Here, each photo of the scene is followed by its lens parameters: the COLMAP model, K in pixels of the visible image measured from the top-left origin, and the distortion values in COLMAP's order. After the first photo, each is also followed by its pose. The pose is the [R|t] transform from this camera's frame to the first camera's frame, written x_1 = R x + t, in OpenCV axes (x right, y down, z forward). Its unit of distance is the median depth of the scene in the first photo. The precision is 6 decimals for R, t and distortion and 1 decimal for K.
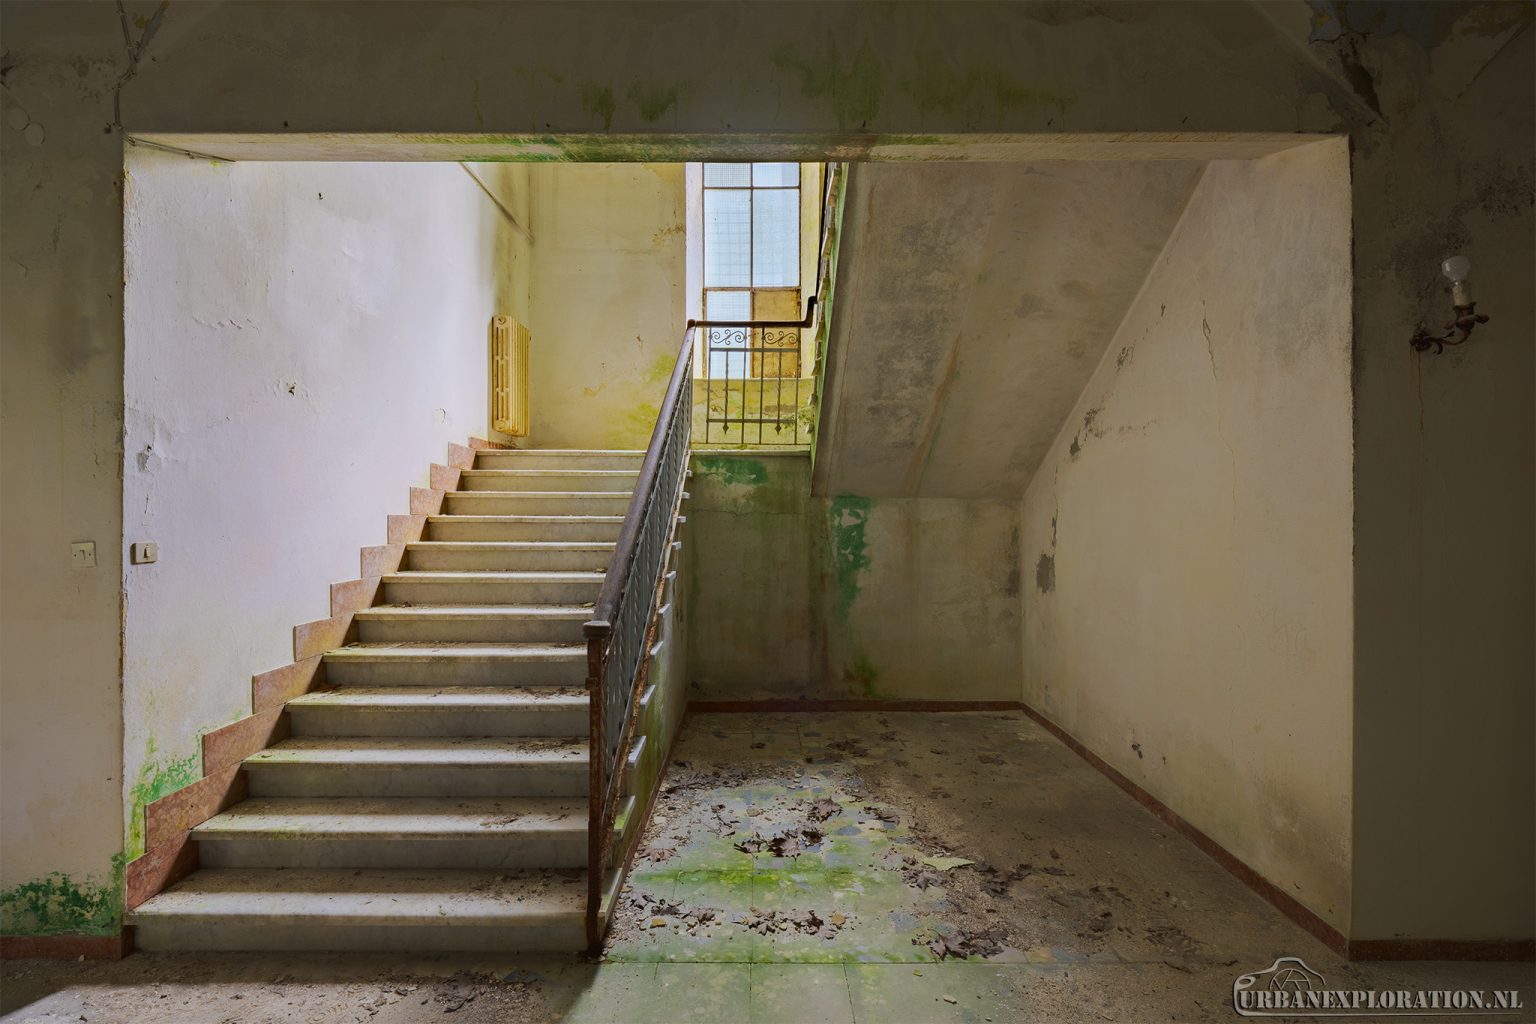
lens RADIAL K [[751.2, 0, 743.8], [0, 751.2, 523.5], [0, 0, 1]] dist [0.000559, -0.005359]
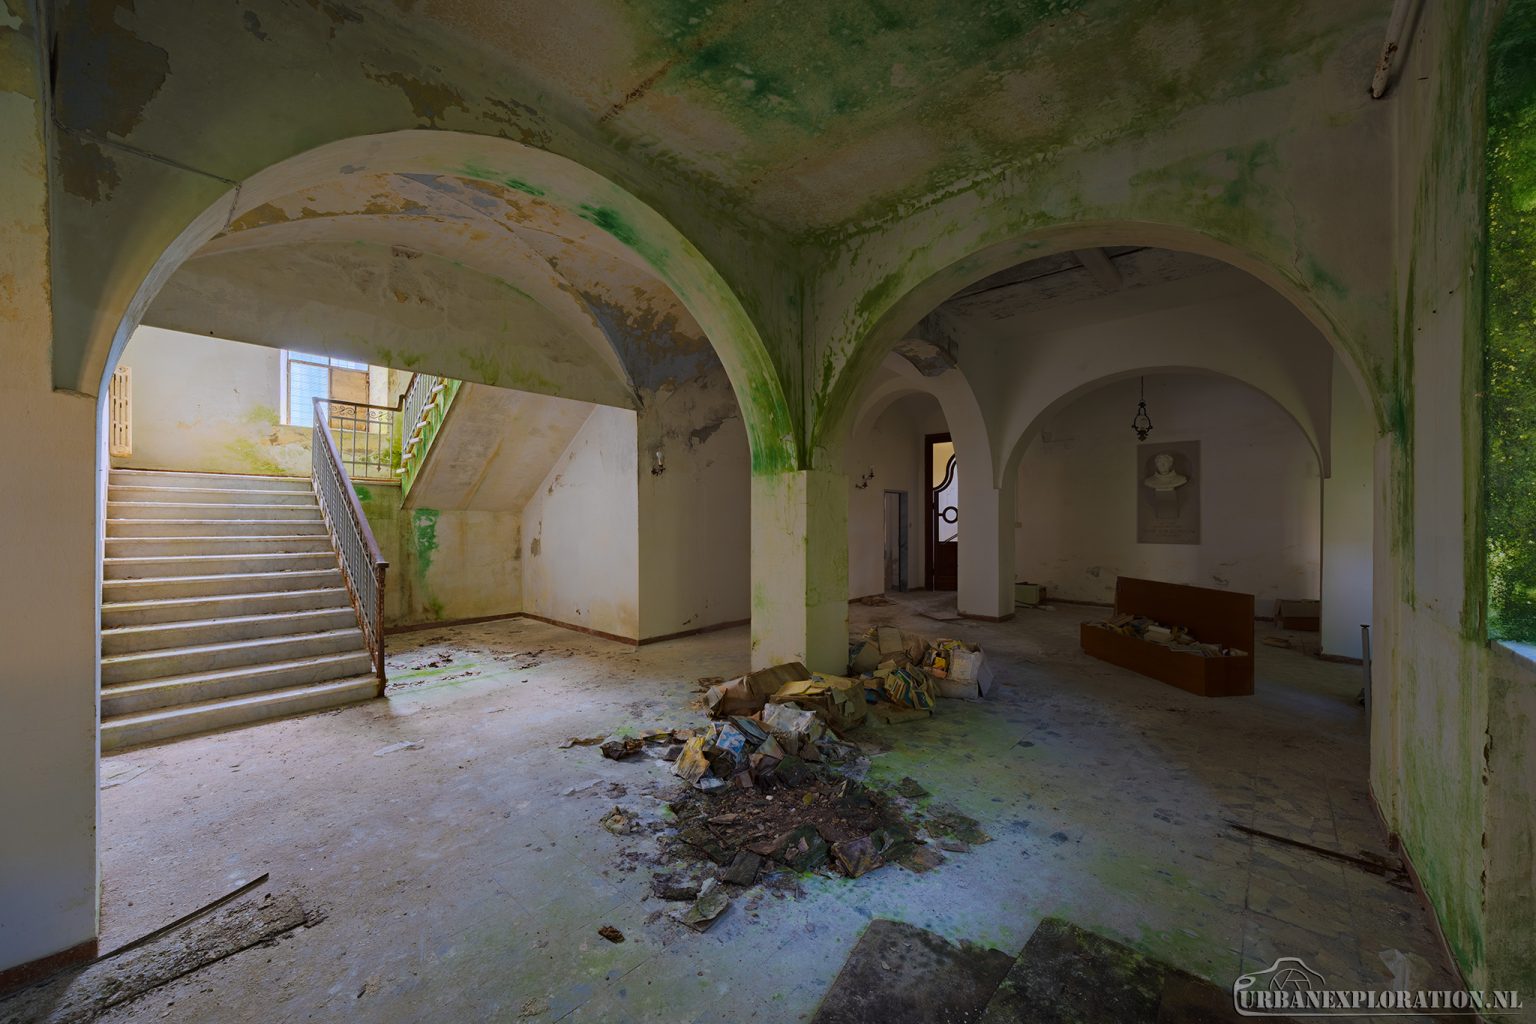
lens RADIAL K [[544.3, 0, 758.6], [0, 544.3, 519.6], [0, 0, 1]] dist [-0.000120, -0.008505]
pose [[0.678568, 0.002161, 0.734535, -0.328644], [0.008076, 0.999913, -0.010402, 0.009697], [-0.734493, 0.012990, 0.678491, -0.555928]]
